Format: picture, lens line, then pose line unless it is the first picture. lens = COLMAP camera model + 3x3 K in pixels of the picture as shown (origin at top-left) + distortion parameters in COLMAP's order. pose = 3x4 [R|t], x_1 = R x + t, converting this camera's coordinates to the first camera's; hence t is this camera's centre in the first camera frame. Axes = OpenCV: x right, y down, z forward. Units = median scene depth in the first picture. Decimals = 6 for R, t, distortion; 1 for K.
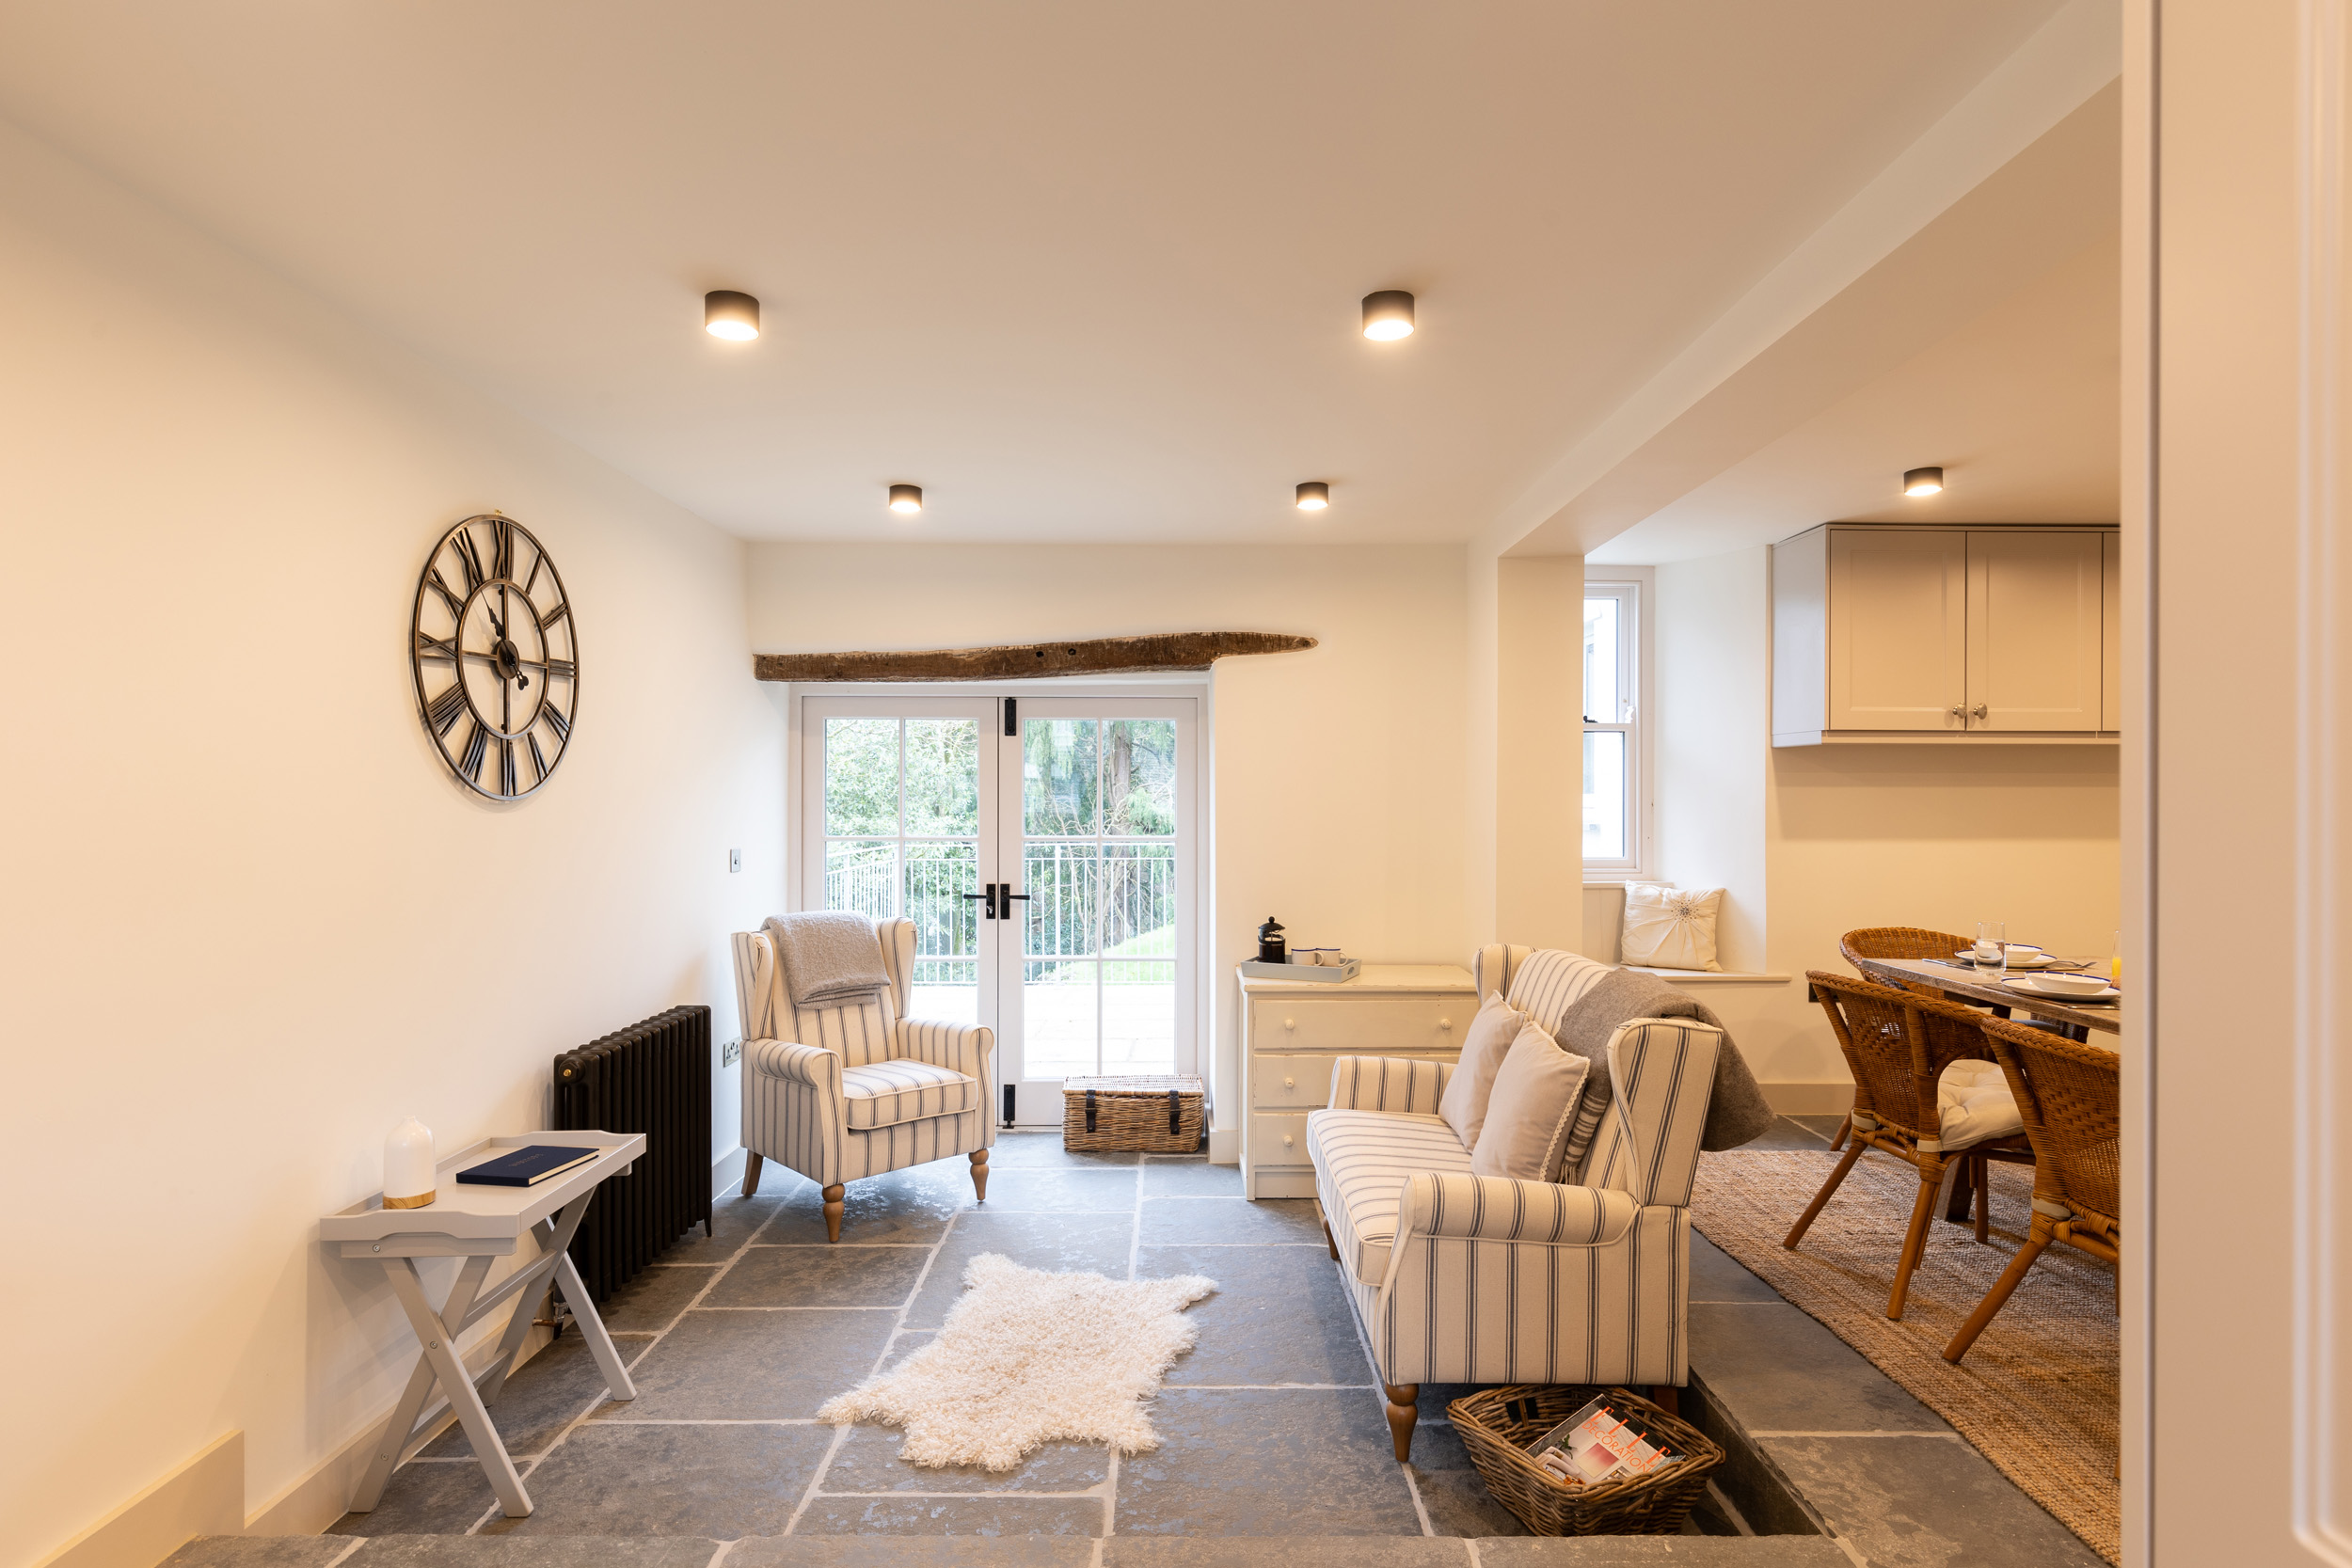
lens RADIAL K [[1301.0, 0, 1176.0], [0, 1301.0, 784.0], [0, 0, 1]] dist [0.000103, 0.000004]
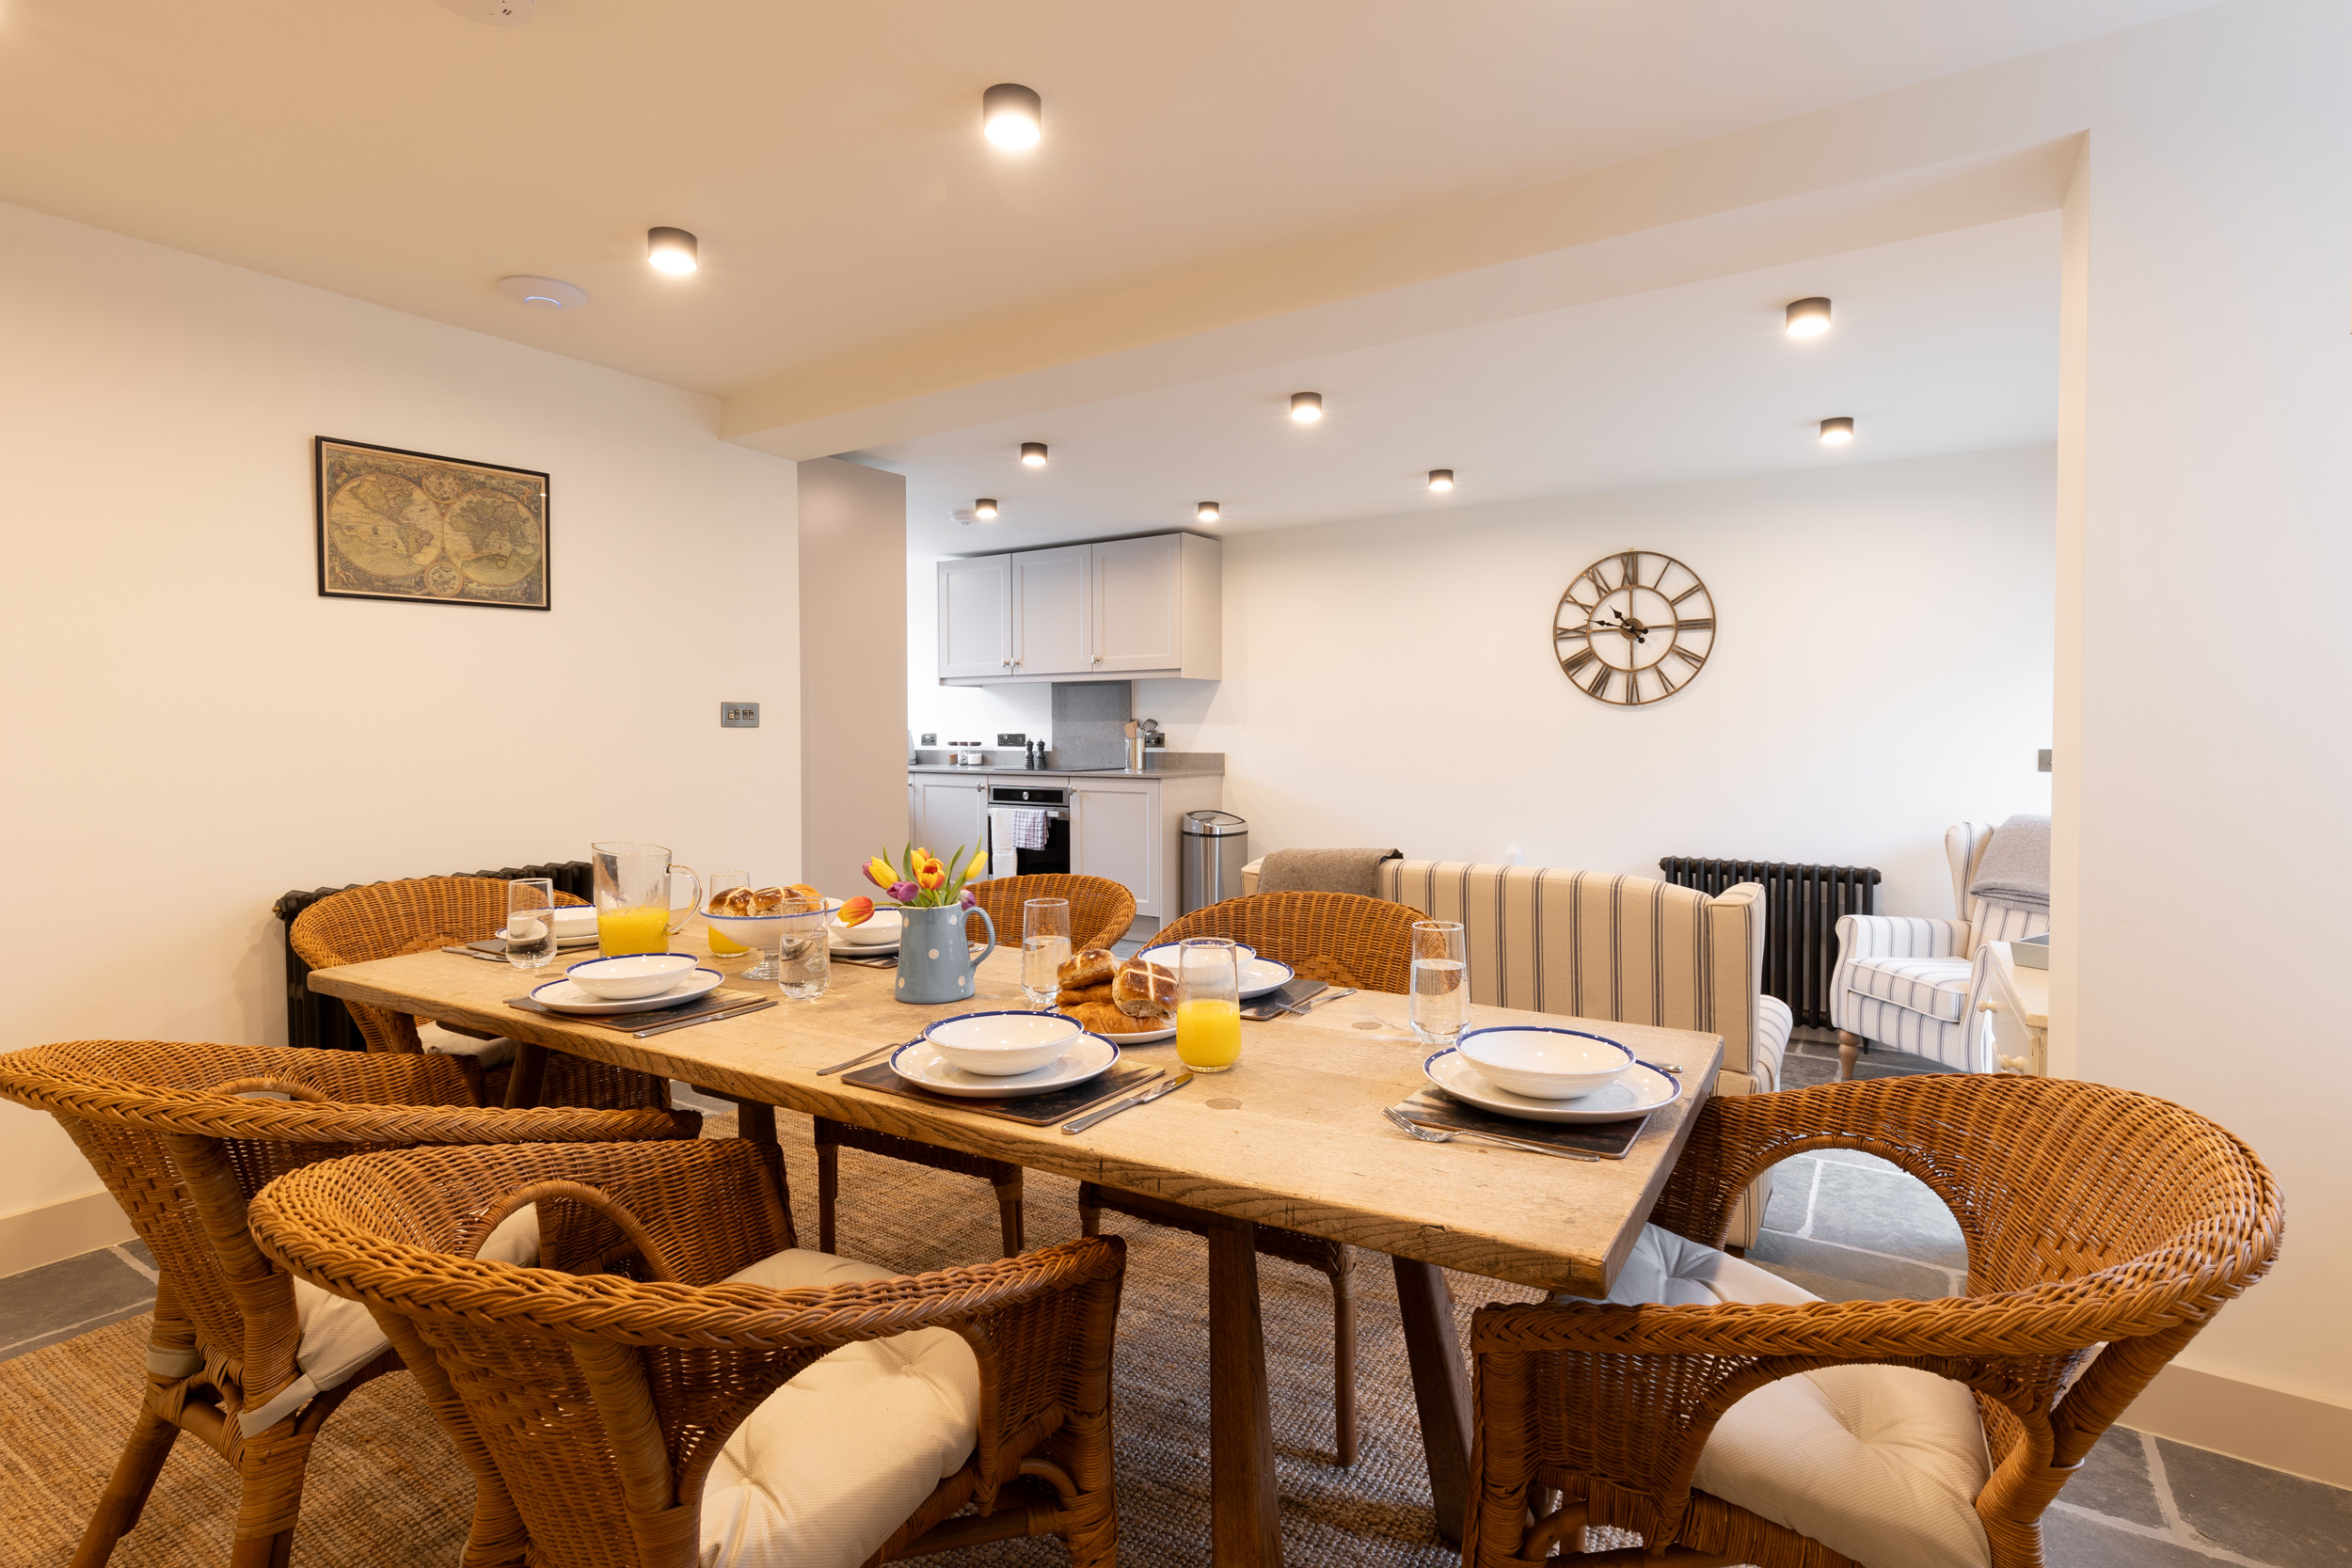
lens RADIAL K [[1113.8, 0, 1176.0], [0, 1113.8, 784.0], [0, 0, 1]] dist [0.000040, 0.000012]
pose [[-0.548274, 0.050667, -0.834762, 1.203370], [0.016231, 0.998620, 0.049952, 0.034051], [0.836141, 0.013838, -0.548340, 1.394900]]
